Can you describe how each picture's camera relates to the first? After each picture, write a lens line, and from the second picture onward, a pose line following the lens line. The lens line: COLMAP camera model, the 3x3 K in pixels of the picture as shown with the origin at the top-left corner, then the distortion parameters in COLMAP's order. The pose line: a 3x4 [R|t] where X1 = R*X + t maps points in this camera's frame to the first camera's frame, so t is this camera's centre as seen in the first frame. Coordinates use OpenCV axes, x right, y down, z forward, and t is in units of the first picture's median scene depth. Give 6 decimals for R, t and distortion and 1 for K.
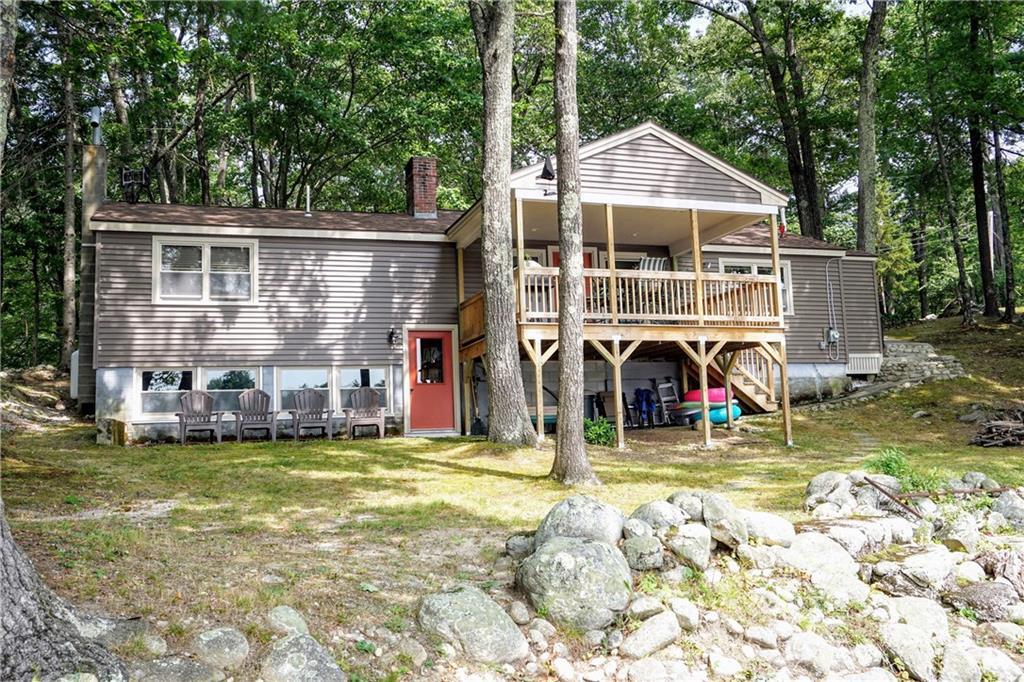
lens RADIAL K [[903.7, 0, 511.8], [0, 903.7, 341.8], [0, 0, 1]] dist [-0.003742, -0.000430]
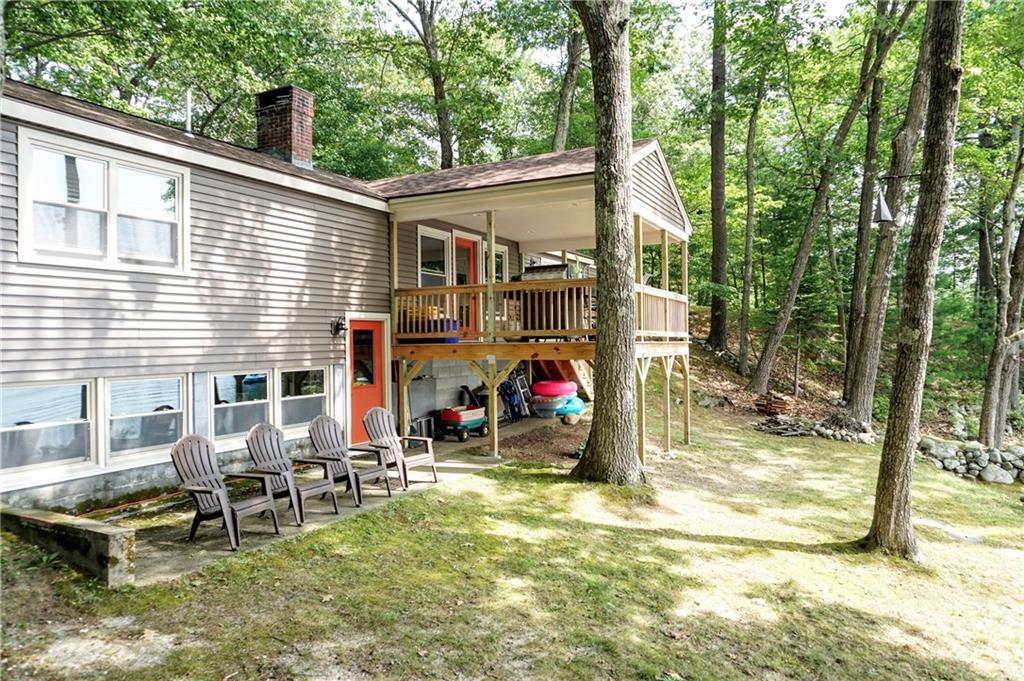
lens RADIAL K [[691.2, 0, 512.4], [0, 691.2, 338.2], [0, 0, 1]] dist [0.001010, 0.001935]
pose [[0.705192, 0.029095, 0.708419, -0.448237], [-0.092553, 0.994386, 0.051291, -0.041671], [-0.702950, -0.101736, 0.703926, 0.491835]]
